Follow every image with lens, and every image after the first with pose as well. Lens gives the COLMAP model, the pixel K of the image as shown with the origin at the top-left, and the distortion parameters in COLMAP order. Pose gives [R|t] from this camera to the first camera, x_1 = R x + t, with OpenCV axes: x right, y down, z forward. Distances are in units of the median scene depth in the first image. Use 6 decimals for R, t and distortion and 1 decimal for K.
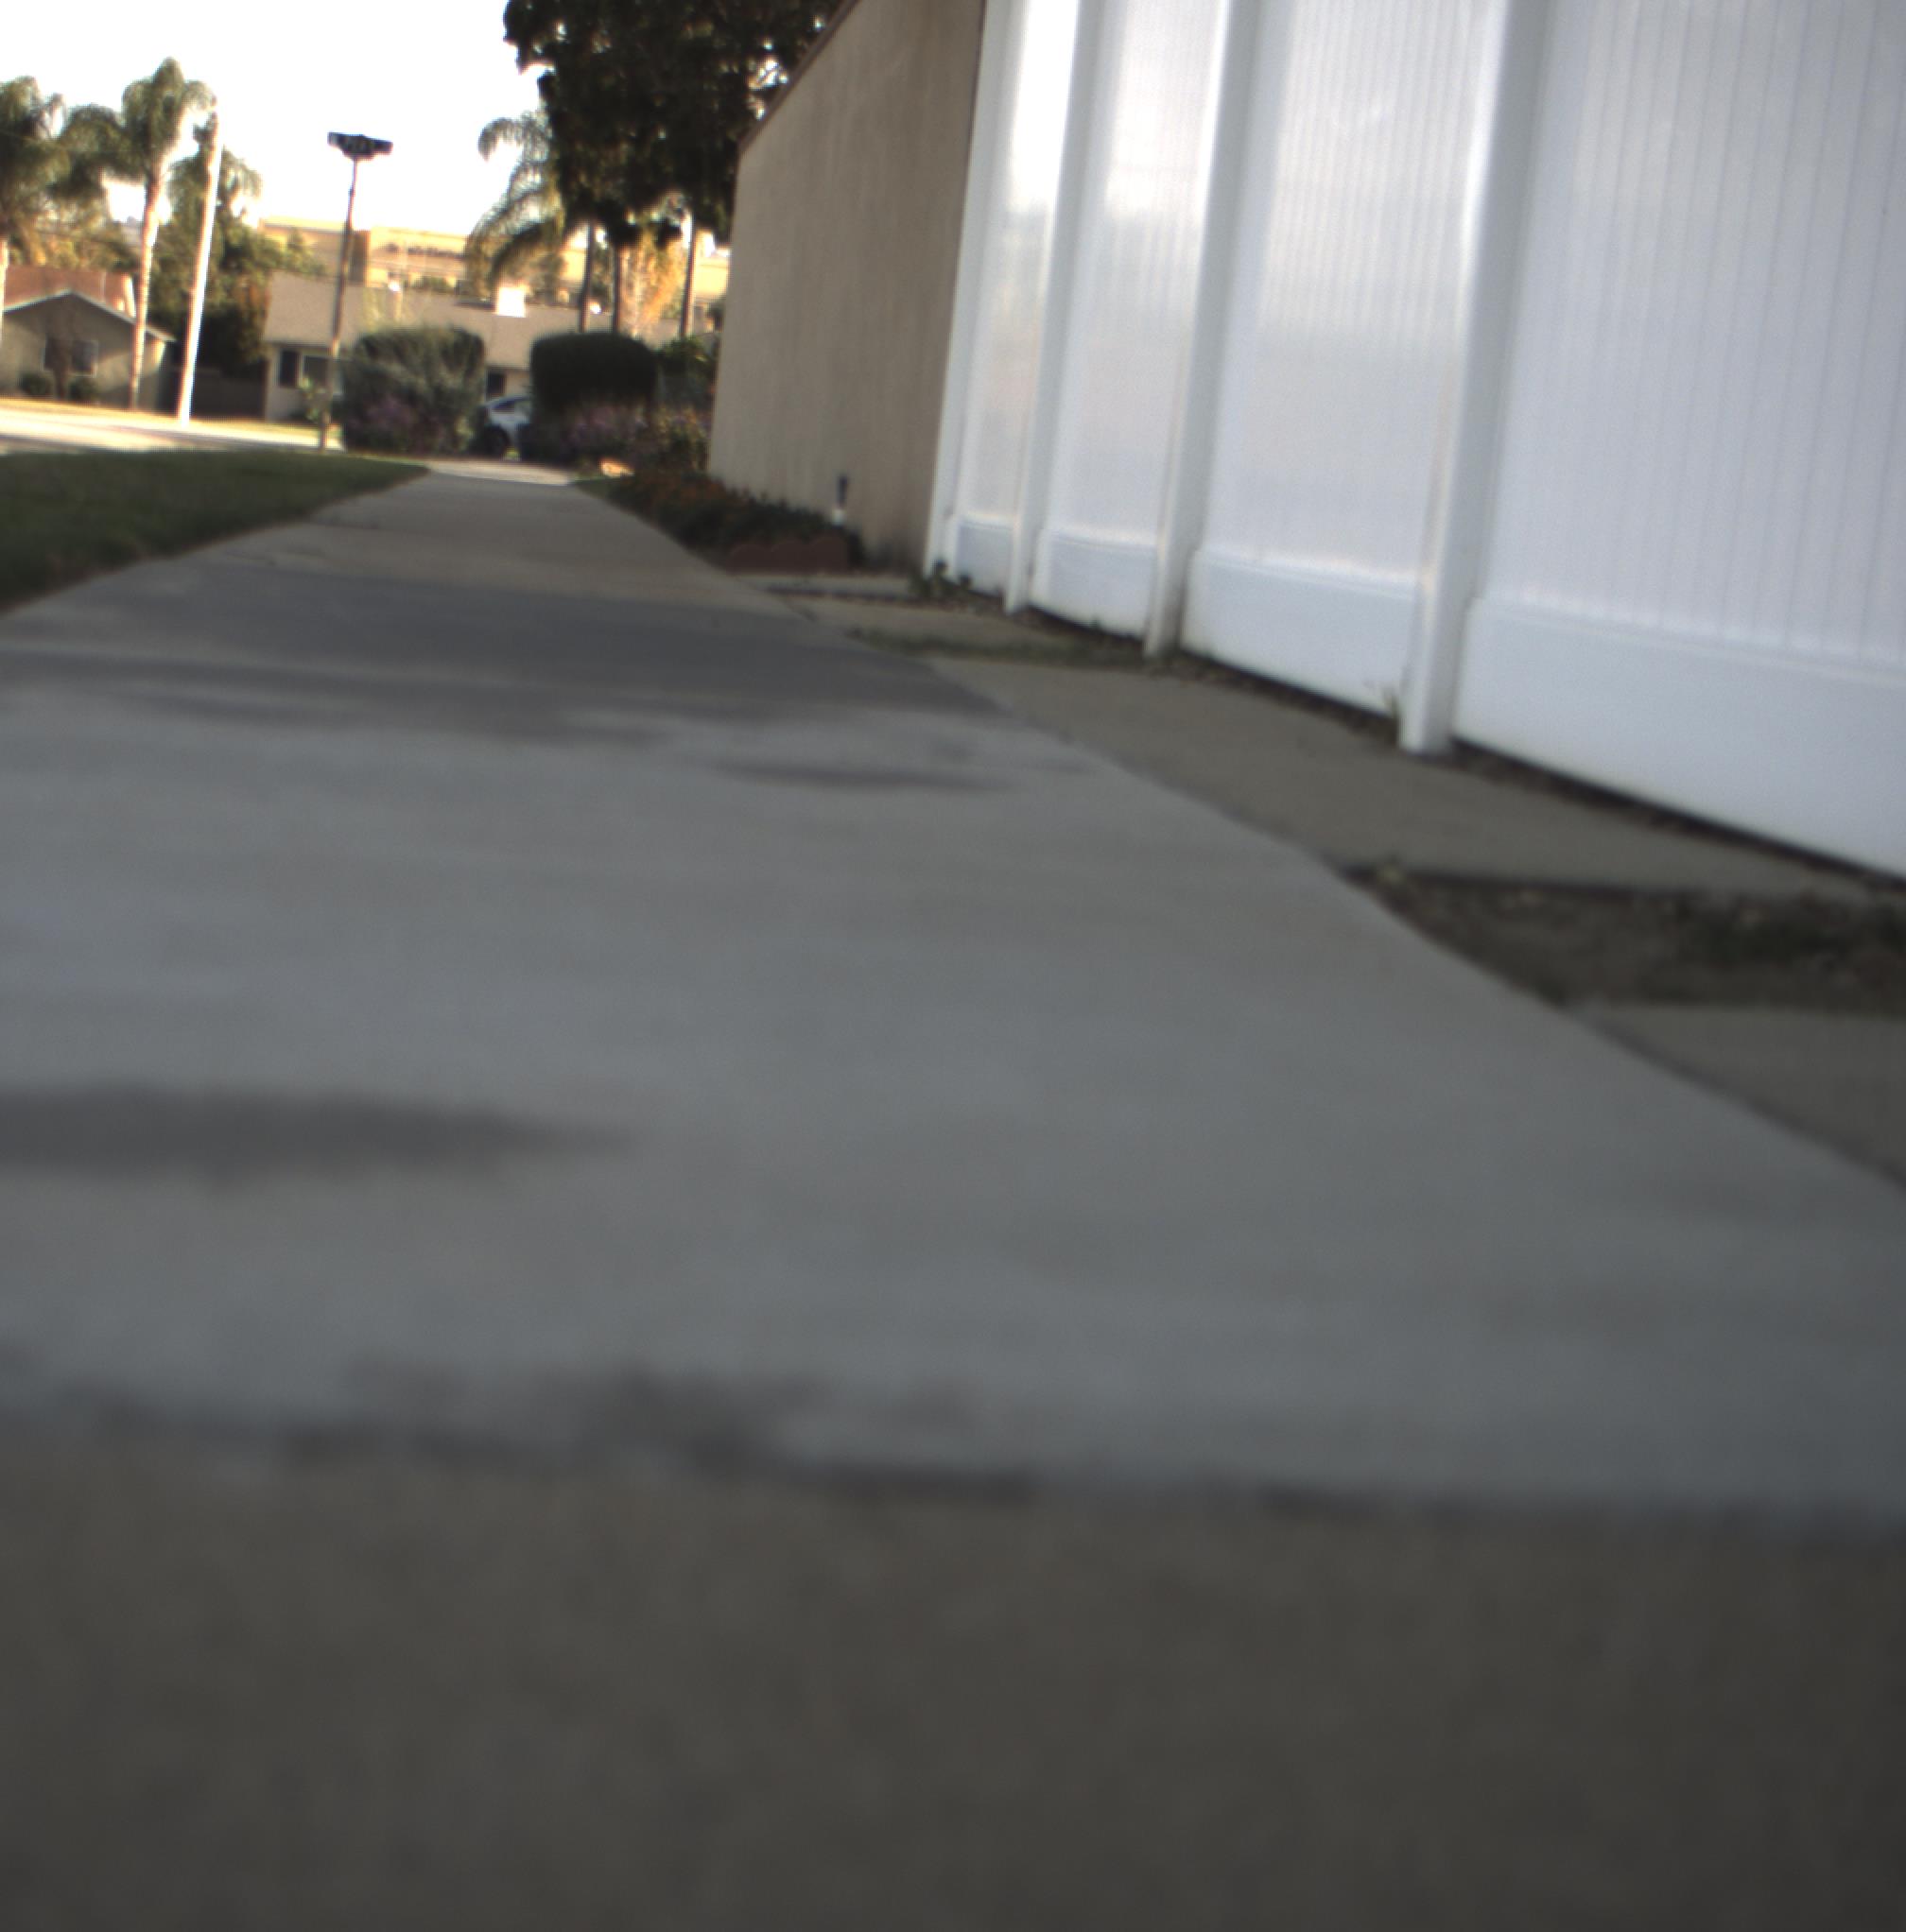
lens RADIAL K [[4945.0, 0, 953.0], [0, 4945.0, 966.0], [0, 0, 1]] dist [-0.208309, 1.055667]
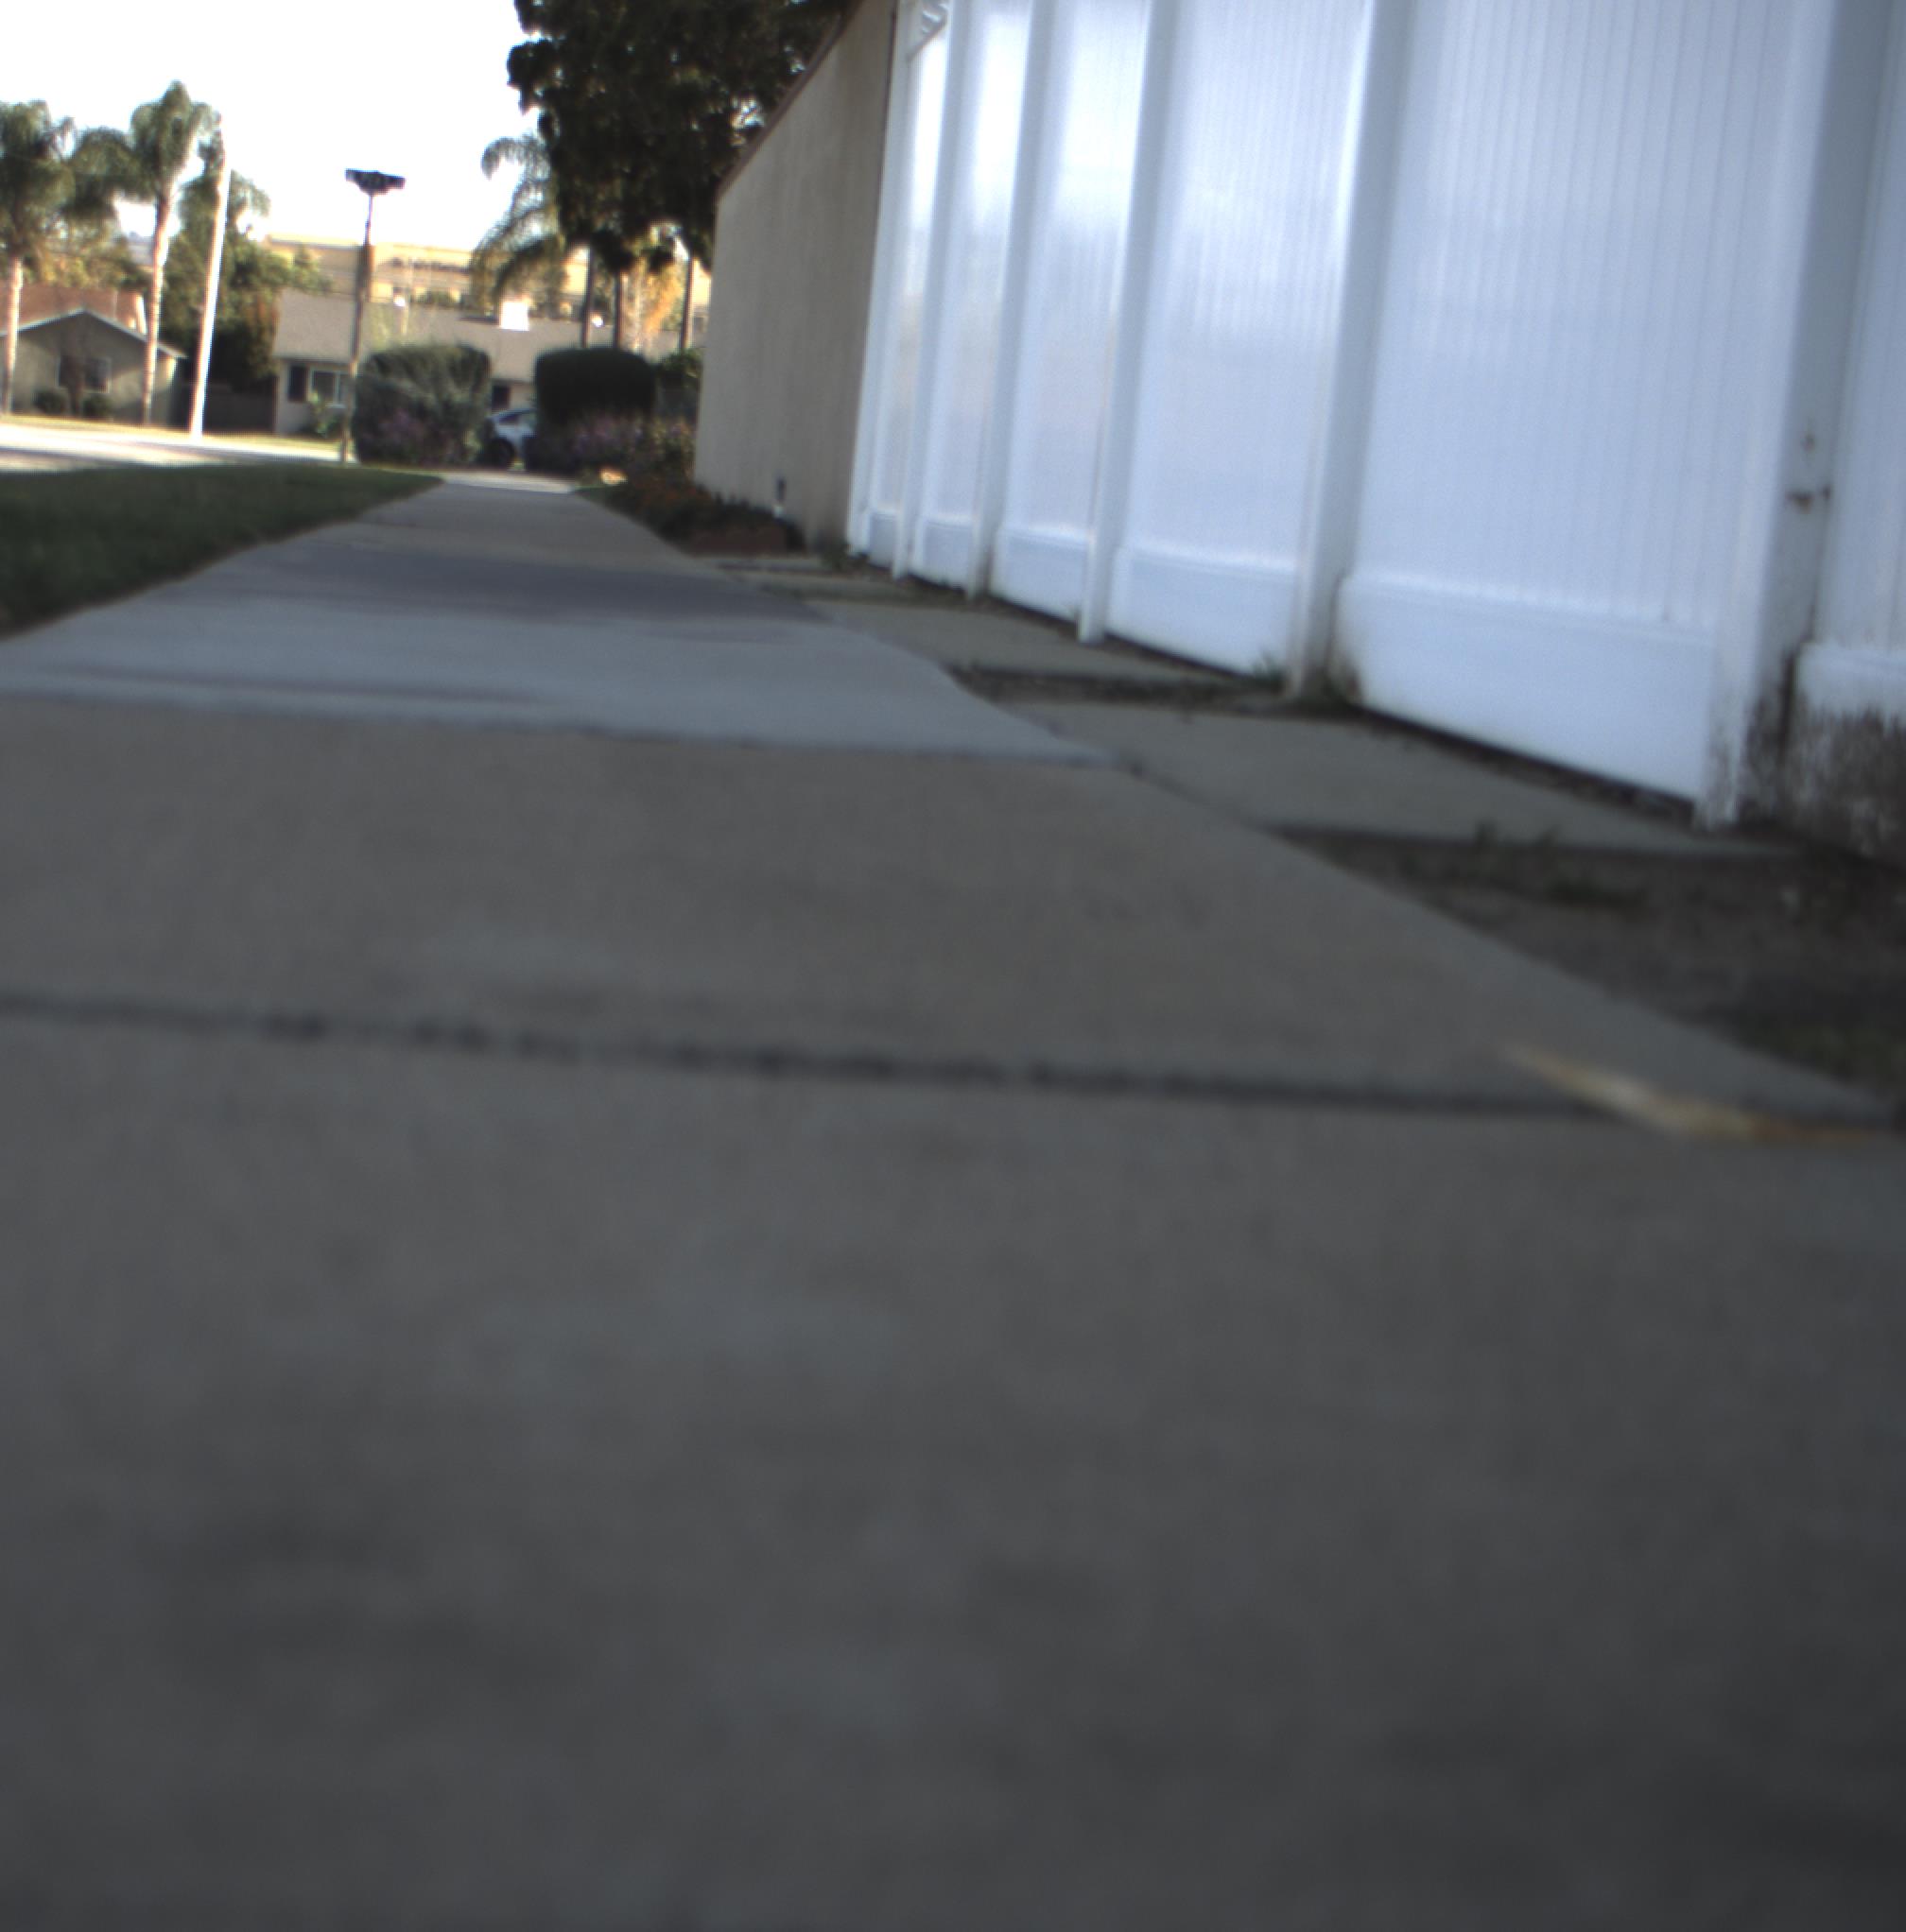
lens RADIAL K [[4945.0, 0, 953.0], [0, 4945.0, 966.0], [0, 0, 1]] dist [-0.208309, 1.055667]
pose [[0.999945, -0.010289, -0.001975, 0.001967], [0.010286, 0.999946, -0.001267, 0.002430], [0.001988, 0.001247, 0.999997, -0.023349]]
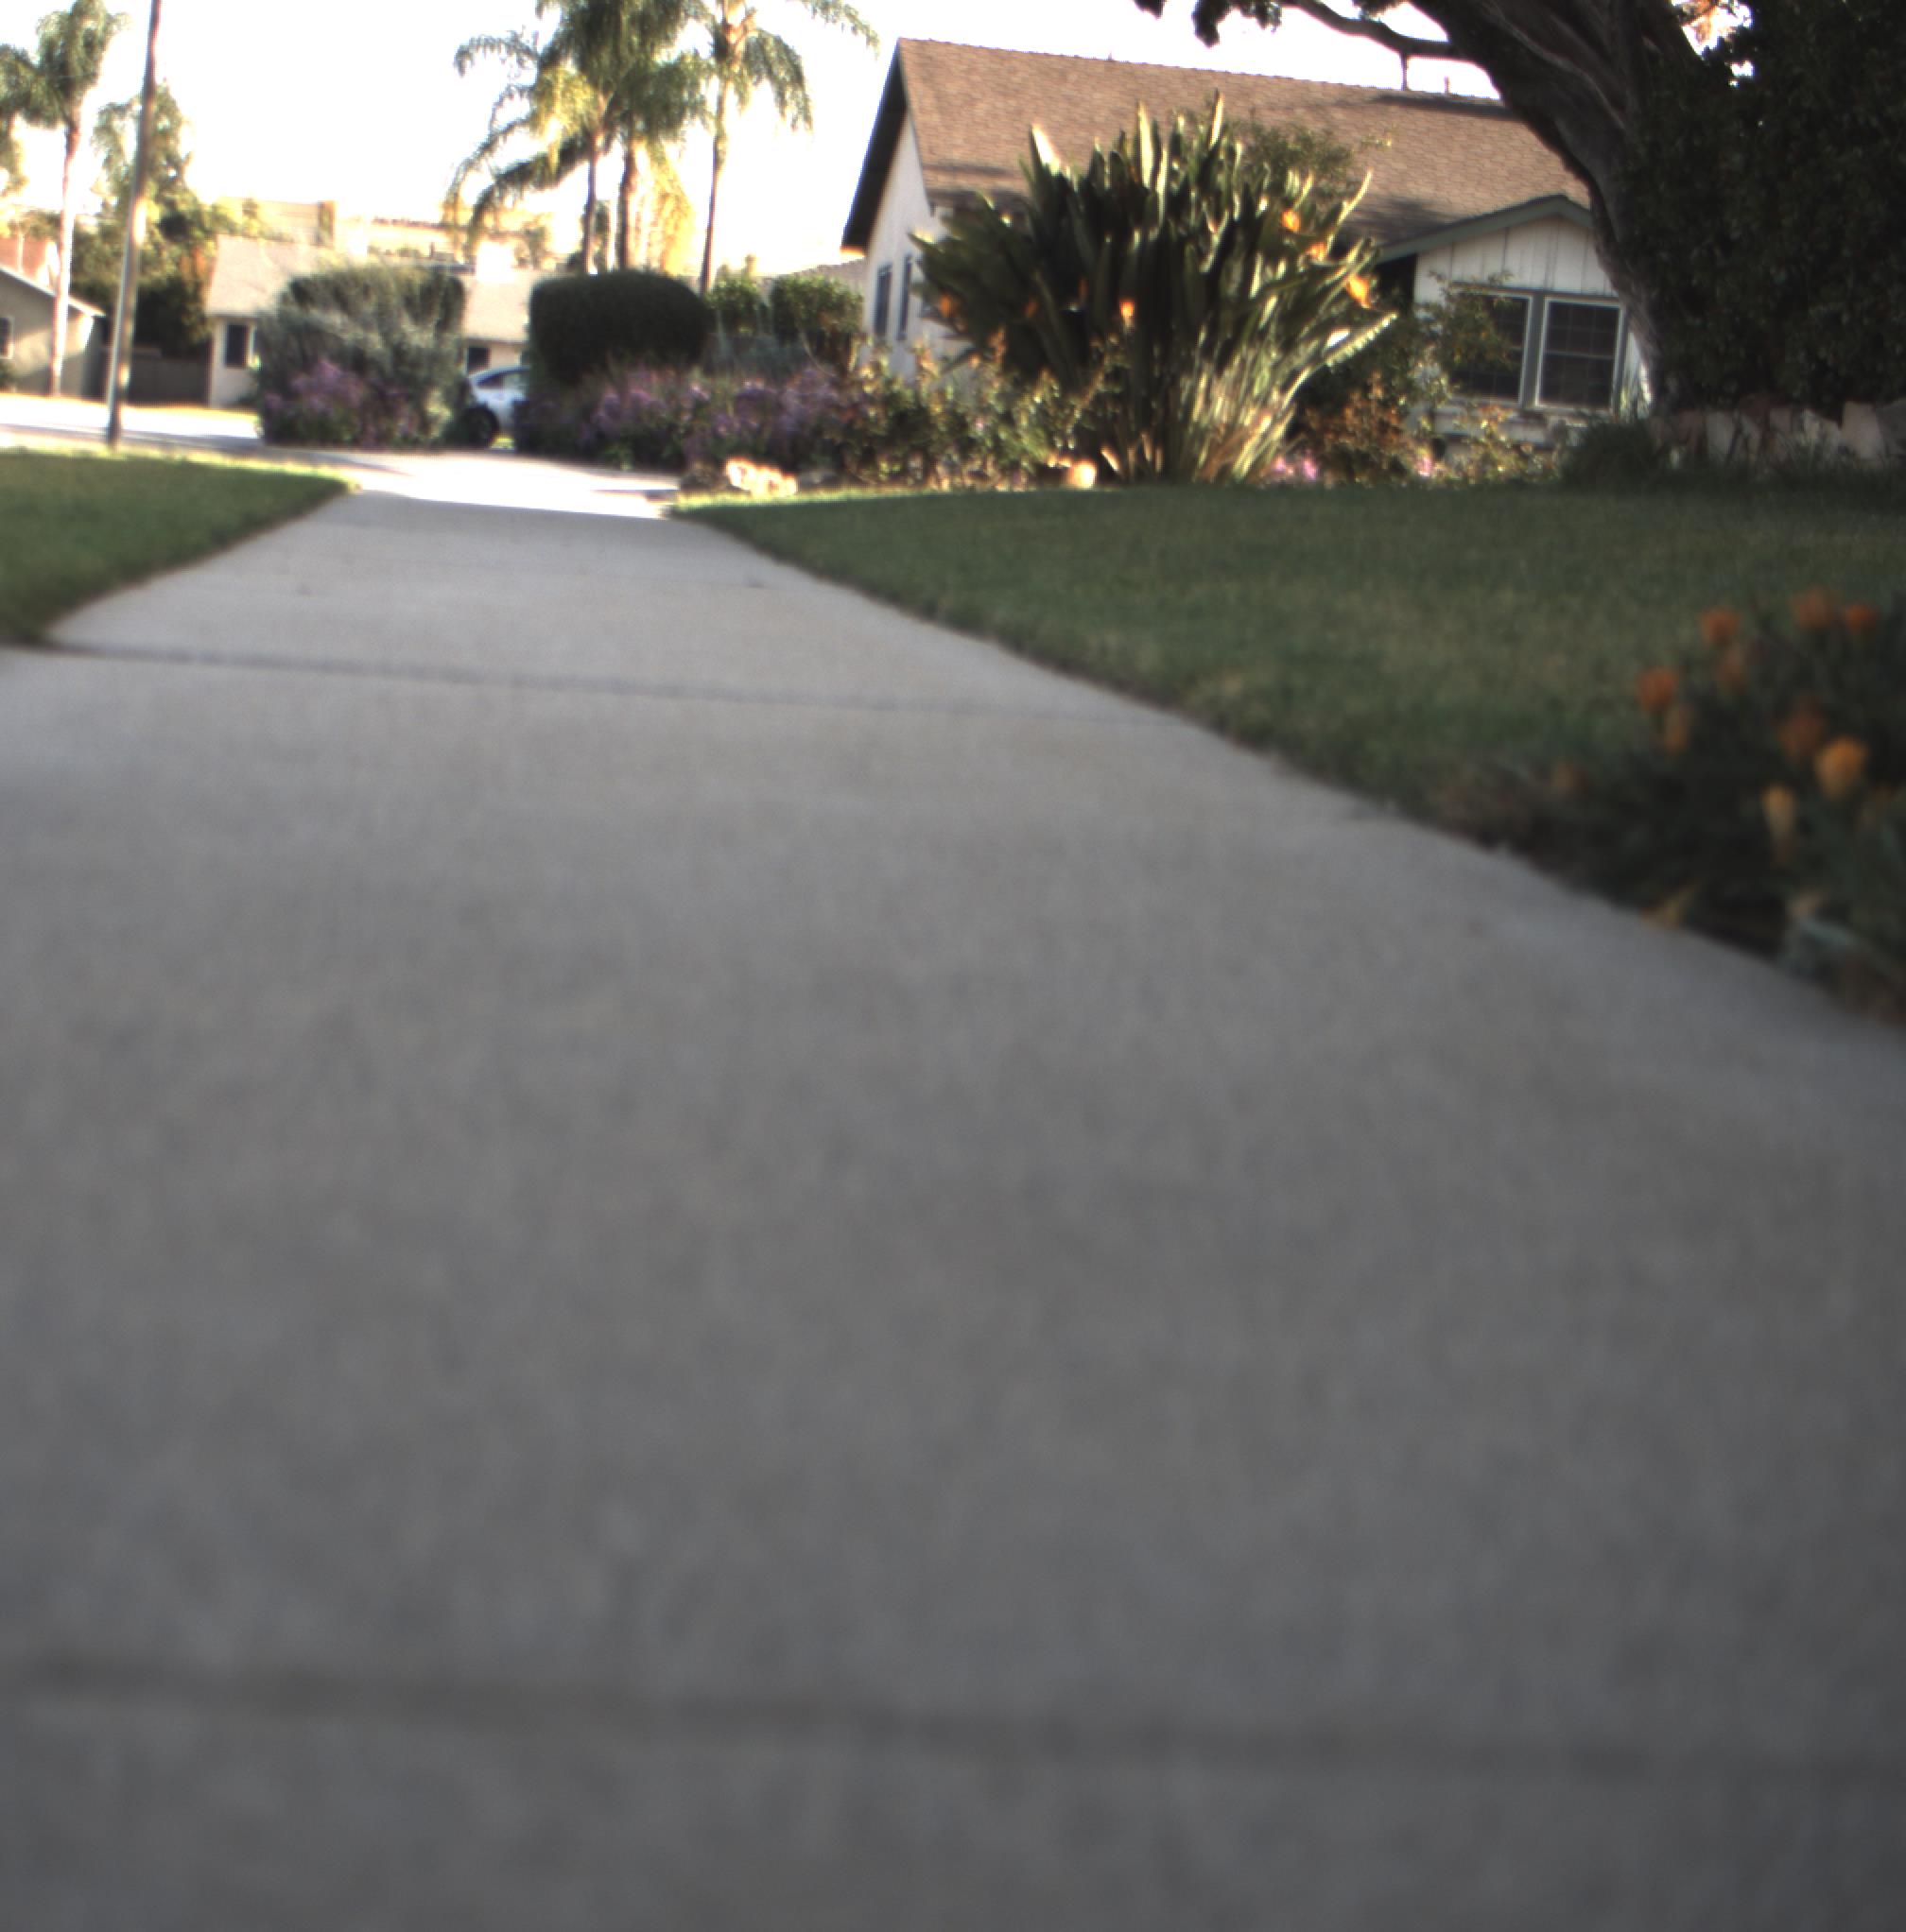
lens RADIAL K [[4945.0, 0, 953.0], [0, 4945.0, 966.0], [0, 0, 1]] dist [-0.208309, 1.055667]
pose [[0.999860, -0.016579, 0.002089, -0.015000], [0.016570, 0.999853, 0.004362, -0.016397], [-0.002161, -0.004327, 0.999988, 0.155800]]
